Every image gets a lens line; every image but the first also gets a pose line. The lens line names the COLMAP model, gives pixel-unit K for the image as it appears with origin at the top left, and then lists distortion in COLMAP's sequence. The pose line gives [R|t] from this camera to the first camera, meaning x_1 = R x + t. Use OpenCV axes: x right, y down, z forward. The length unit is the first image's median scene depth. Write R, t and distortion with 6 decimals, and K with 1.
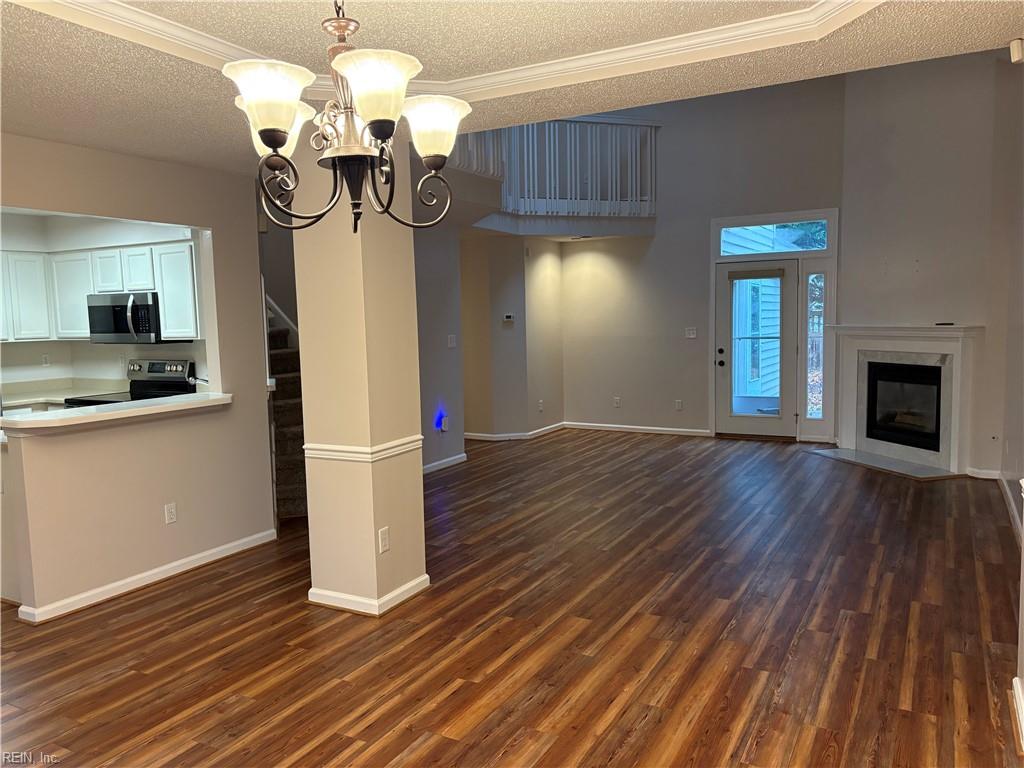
lens RADIAL K [[772.0, 0, 512.1], [0, 772.0, 387.2], [0, 0, 1]] dist [0.053003, -0.053934]
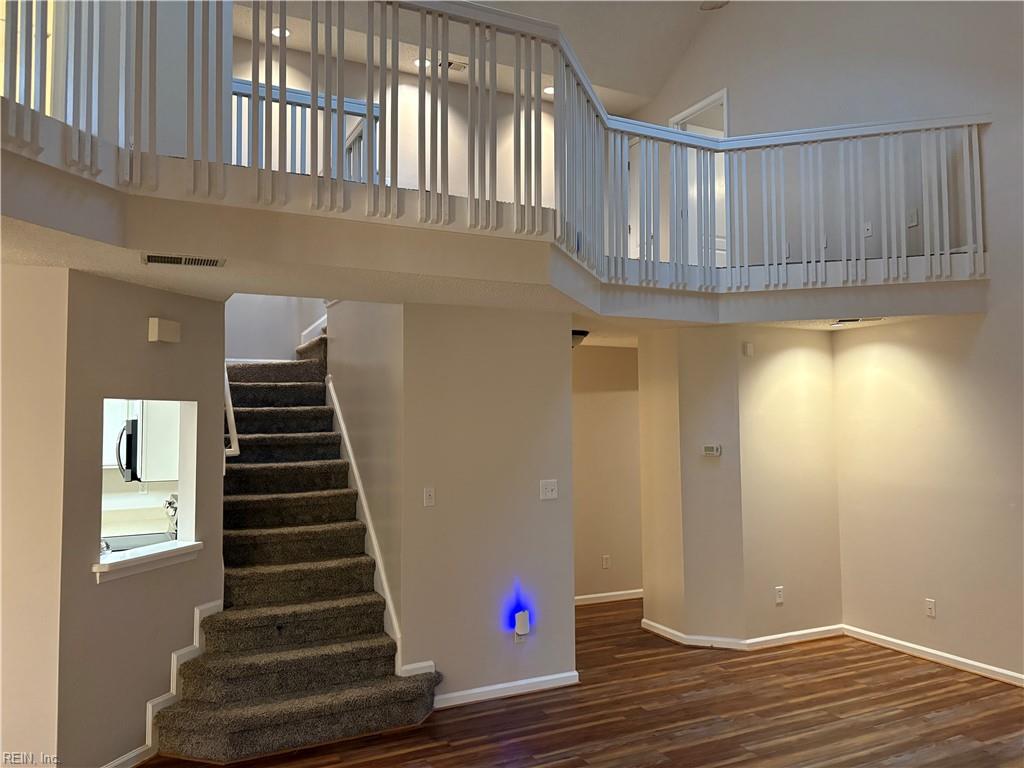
lens RADIAL K [[772.2, 0, 503.9], [0, 772.2, 379.8], [0, 0, 1]] dist [0.054380, -0.063868]
pose [[0.823171, -0.016246, -0.567560, 0.307388], [-0.062793, 0.990854, -0.119436, -0.084785], [0.564310, 0.133955, 0.814623, 0.513468]]
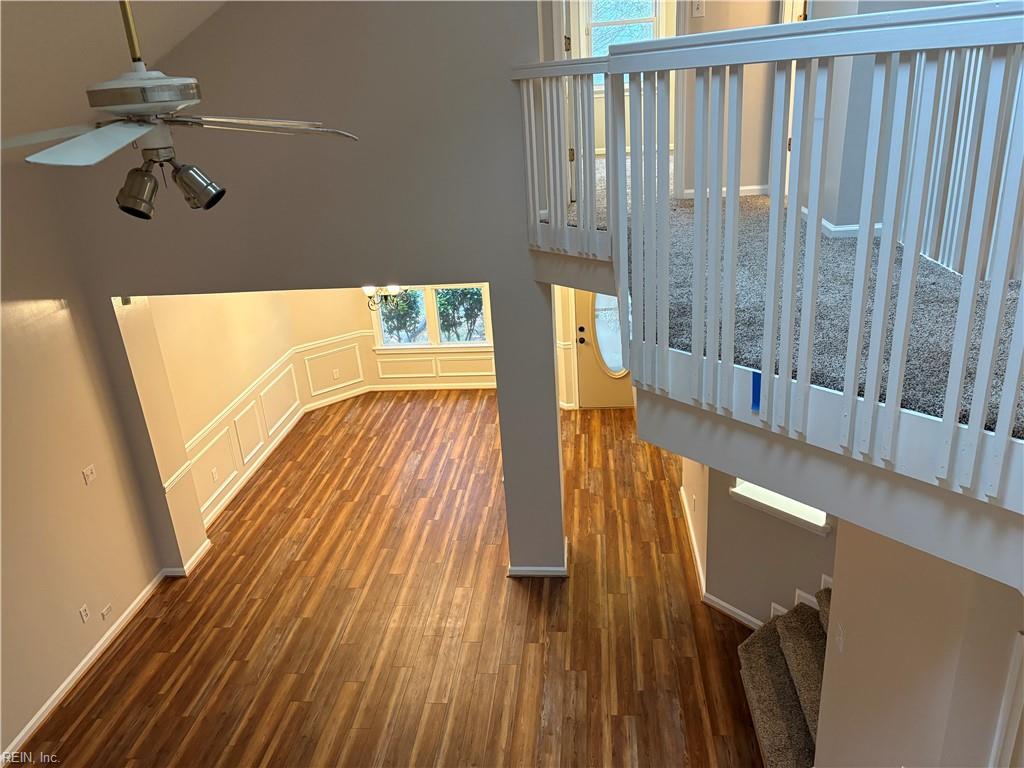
lens RADIAL K [[772.2, 0, 503.9], [0, 772.2, 379.8], [0, 0, 1]] dist [0.054380, -0.063868]
pose [[-0.917167, 0.223615, -0.329851, 0.194467], [0.056762, 0.892591, 0.447280, -0.467359], [0.394441, 0.391507, -0.831347, 1.351293]]
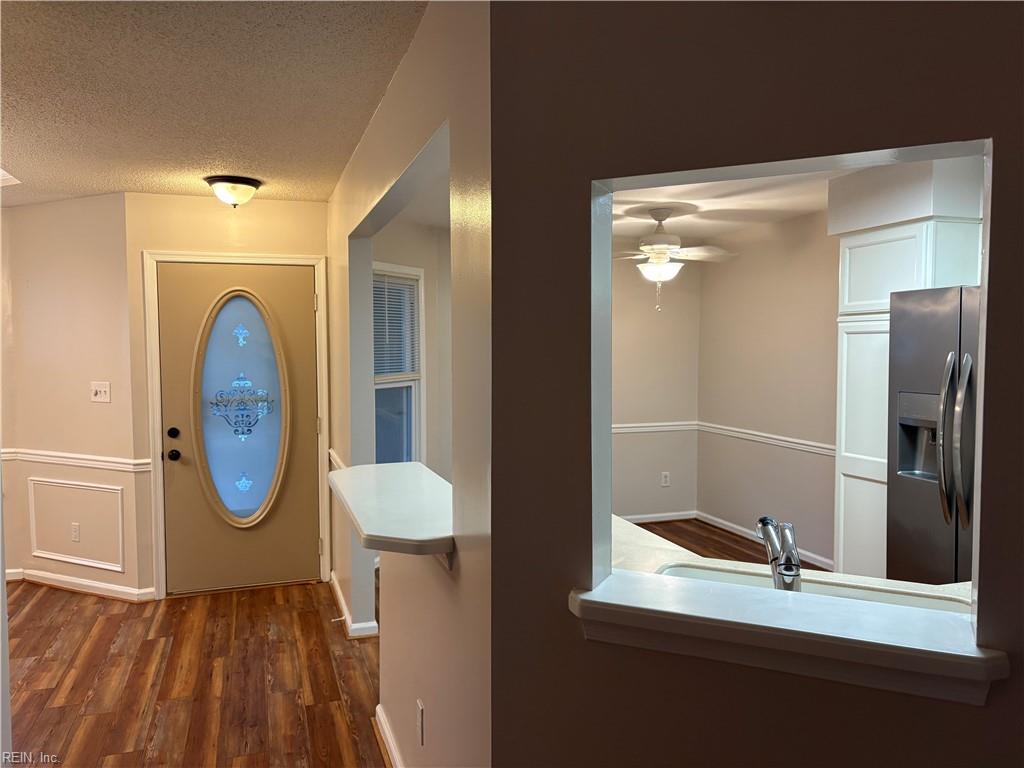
lens RADIAL K [[769.2, 0, 525.9], [0, 769.2, 385.6], [0, 0, 1]] dist [0.095492, -0.088389]
pose [[-0.667881, 0.063281, -0.741573, -0.079046], [-0.051486, 0.990064, 0.130856, -0.091161], [0.742485, 0.125577, -0.657986, 0.958866]]
